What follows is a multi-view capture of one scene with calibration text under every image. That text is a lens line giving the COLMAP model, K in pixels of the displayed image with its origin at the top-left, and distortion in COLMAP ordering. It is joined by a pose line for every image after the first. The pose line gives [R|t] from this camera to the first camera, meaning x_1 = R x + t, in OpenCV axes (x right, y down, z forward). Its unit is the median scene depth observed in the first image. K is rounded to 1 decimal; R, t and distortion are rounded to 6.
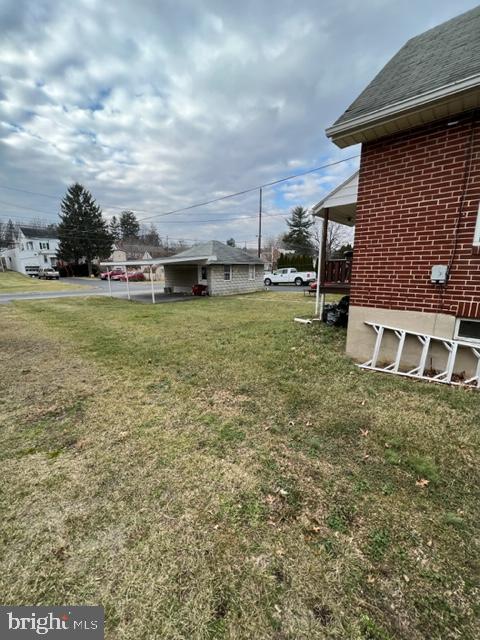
lens RADIAL K [[254.4, 0, 240.9], [0, 254.4, 319.5], [0, 0, 1]] dist [-0.000150, 0.000057]
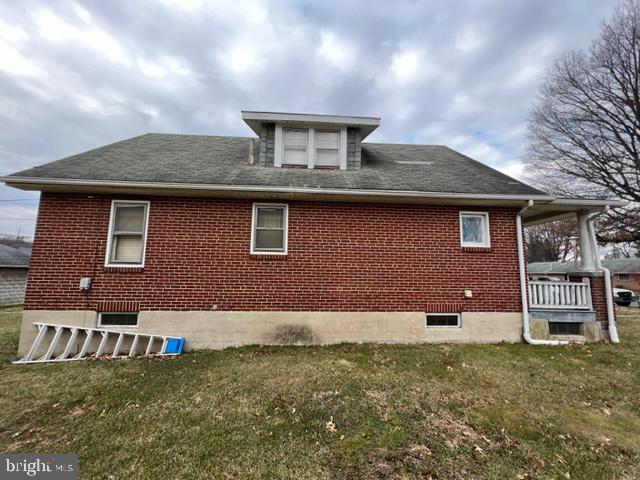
lens RADIAL K [[254.4, 0, 319.2], [0, 254.4, 243.3], [0, 0, 1]] dist [-0.000150, 0.000057]
pose [[0.723530, 0.098705, 0.683200, 0.717085], [0.120200, 0.956589, -0.265499, 0.158127], [-0.679747, 0.274217, 0.680256, -1.020930]]
